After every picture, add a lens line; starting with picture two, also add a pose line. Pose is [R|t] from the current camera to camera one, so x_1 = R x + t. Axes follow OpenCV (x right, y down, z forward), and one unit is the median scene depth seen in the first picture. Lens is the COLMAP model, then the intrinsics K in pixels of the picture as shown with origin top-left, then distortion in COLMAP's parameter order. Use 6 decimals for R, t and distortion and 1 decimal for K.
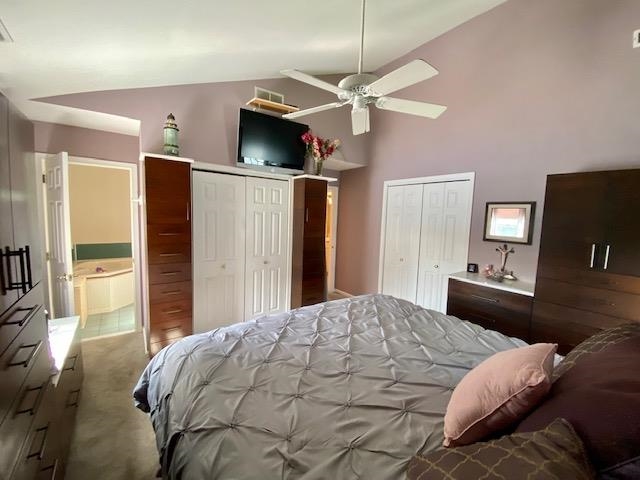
lens RADIAL K [[262.8, 0, 318.9], [0, 262.8, 237.5], [0, 0, 1]] dist [-0.001984, -0.000582]
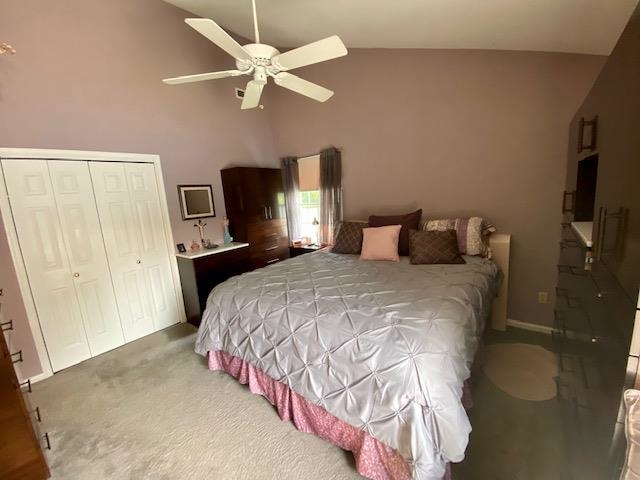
lens RADIAL K [[262.8, 0, 318.9], [0, 262.8, 237.5], [0, 0, 1]] dist [-0.001984, -0.000582]
pose [[-0.226621, -0.185164, 0.956220, -0.607574], [0.147492, 0.963917, 0.221610, -0.084785], [-0.962751, 0.191256, -0.191134, 0.717354]]
